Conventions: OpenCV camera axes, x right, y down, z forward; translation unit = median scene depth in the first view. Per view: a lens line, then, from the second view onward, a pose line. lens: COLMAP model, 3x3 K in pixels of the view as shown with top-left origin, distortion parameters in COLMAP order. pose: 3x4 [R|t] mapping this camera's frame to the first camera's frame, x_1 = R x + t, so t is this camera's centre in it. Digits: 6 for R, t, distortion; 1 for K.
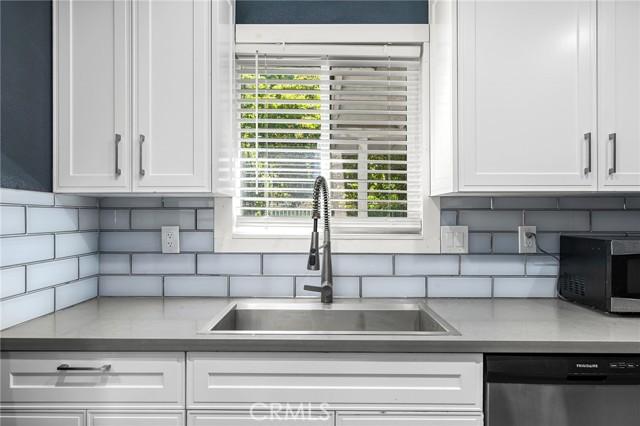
lens RADIAL K [[411.7, 0, 320.7], [0, 411.7, 216.5], [0, 0, 1]] dist [-0.001342, 0.000200]
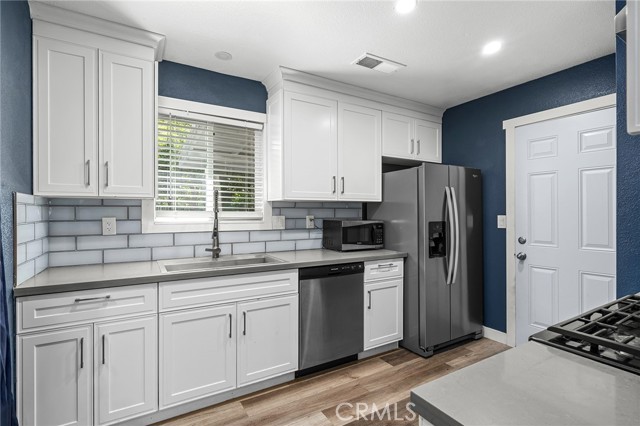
lens RADIAL K [[307.5, 0, 322.3], [0, 307.5, 215.1], [0, 0, 1]] dist [0.001597, 0.000184]
pose [[0.852551, -0.006799, 0.522599, -0.314077], [0.000979, 0.999934, 0.011412, 0.001975], [-0.522643, -0.009218, 0.852502, -0.445951]]
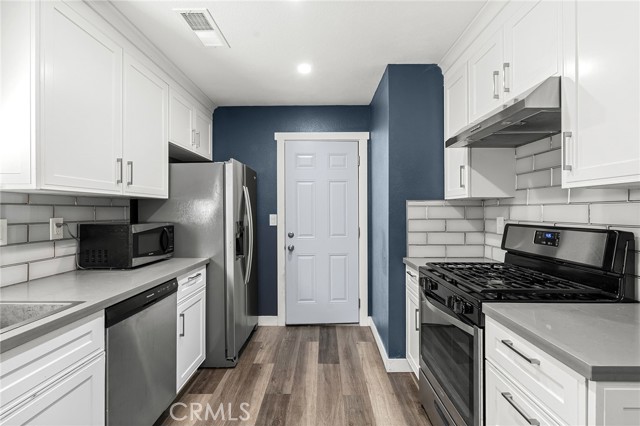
lens RADIAL K [[294.4, 0, 320.0], [0, 294.4, 213.0], [0, 0, 1]] dist [0.000107, 0.000051]
pose [[0.010337, -0.008413, 0.999911, -0.447627], [-0.000927, 0.999964, 0.008423, -0.001085], [-0.999946, -0.001014, 0.010329, 0.194552]]
